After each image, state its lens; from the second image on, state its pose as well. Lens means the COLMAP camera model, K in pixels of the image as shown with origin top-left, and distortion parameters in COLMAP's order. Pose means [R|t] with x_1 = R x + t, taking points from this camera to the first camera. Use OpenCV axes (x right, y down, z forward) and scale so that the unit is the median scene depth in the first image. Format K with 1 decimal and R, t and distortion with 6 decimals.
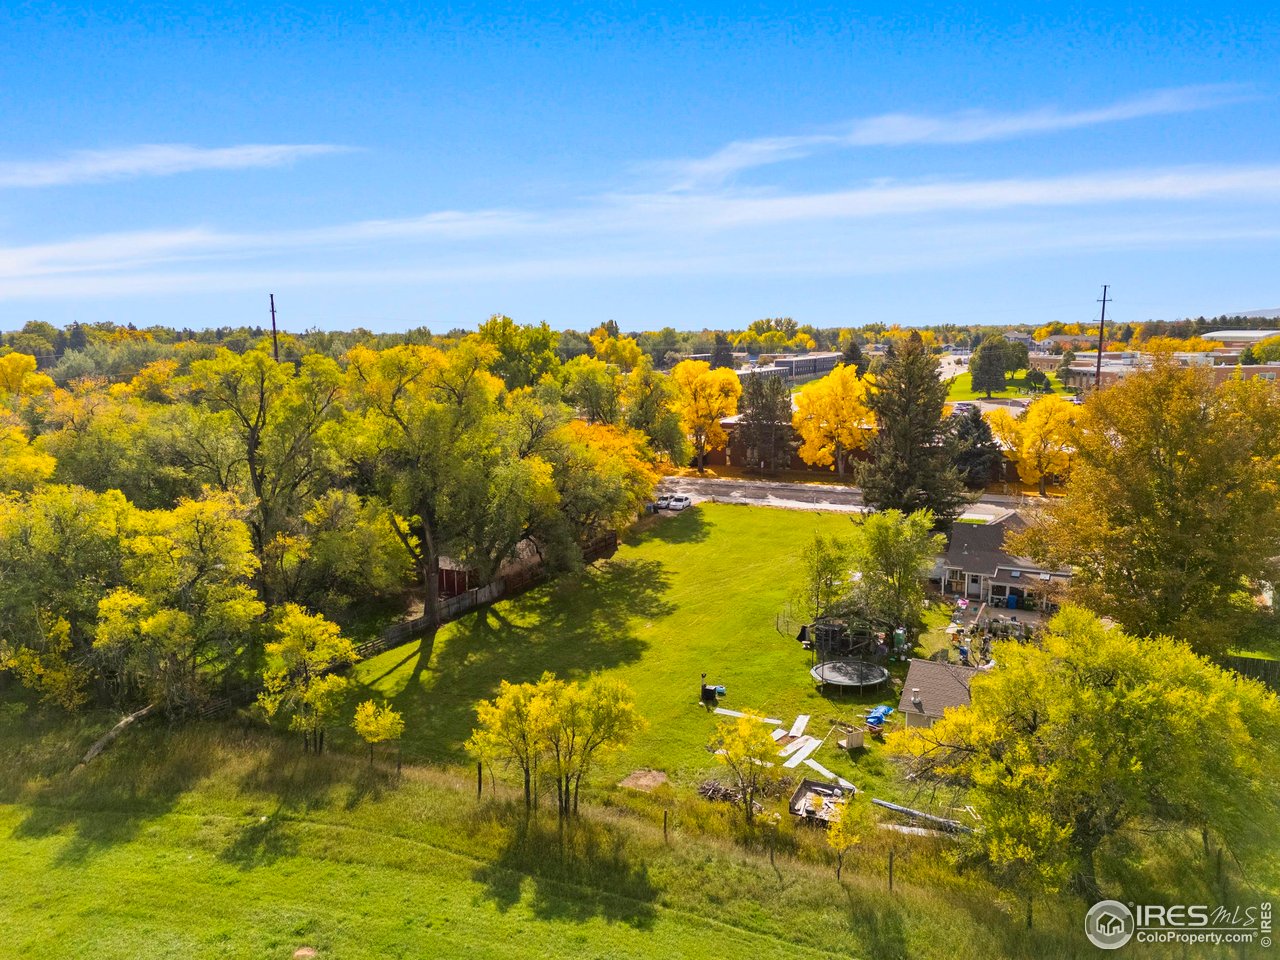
lens RADIAL K [[947.2, 0, 640.0], [0, 947.2, 480.0], [0, 0, 1]] dist [0.106262, -0.147574]
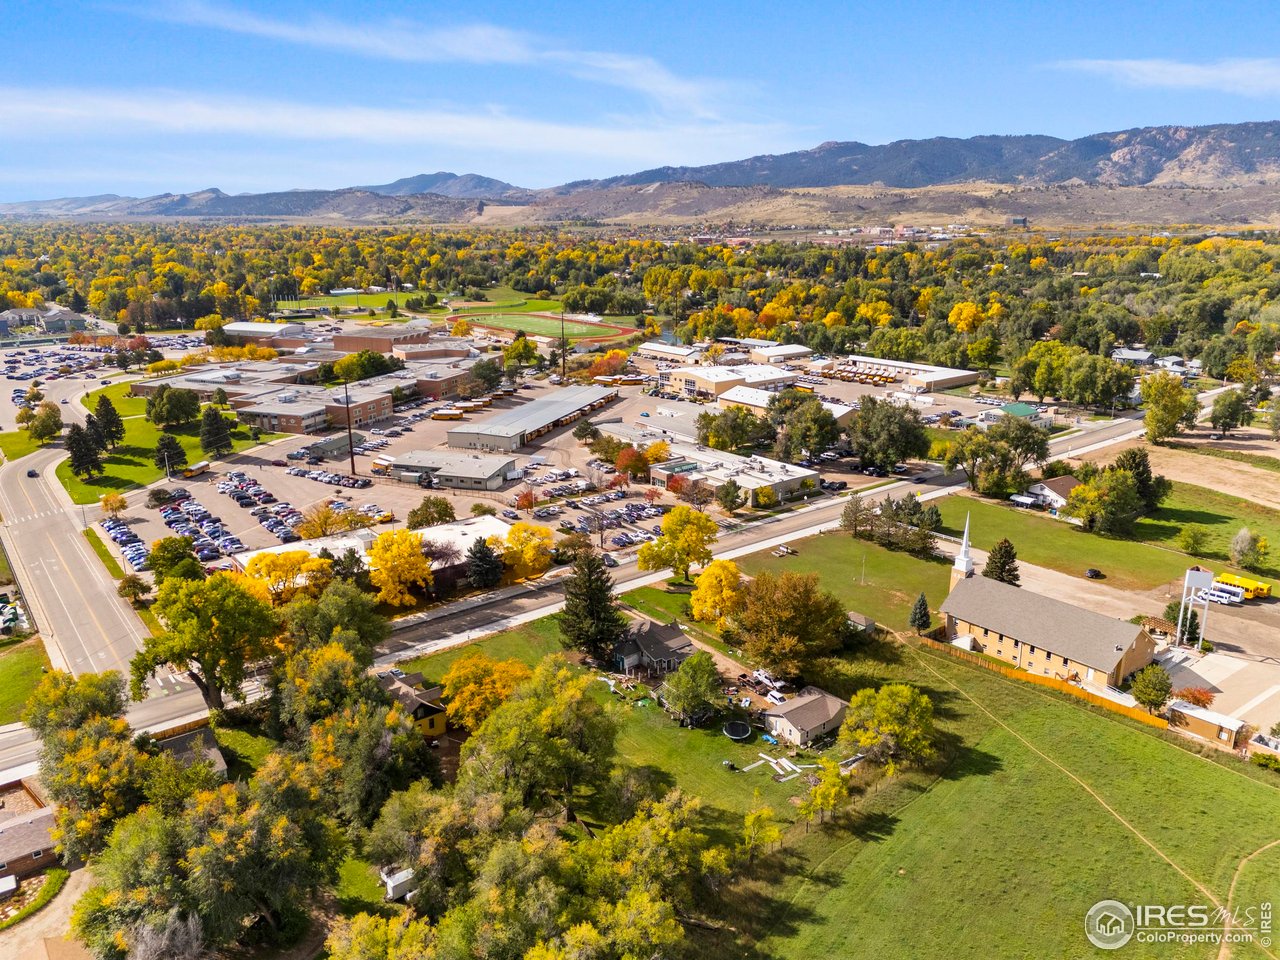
lens RADIAL K [[949.8, 0, 642.2], [0, 949.8, 486.9], [0, 0, 1]] dist [0.098089, -0.101634]
pose [[0.434371, -0.242888, 0.867368, -2.318915], [0.135431, 0.969621, 0.203699, -1.162617], [-0.890495, 0.028987, 0.454070, 0.112653]]
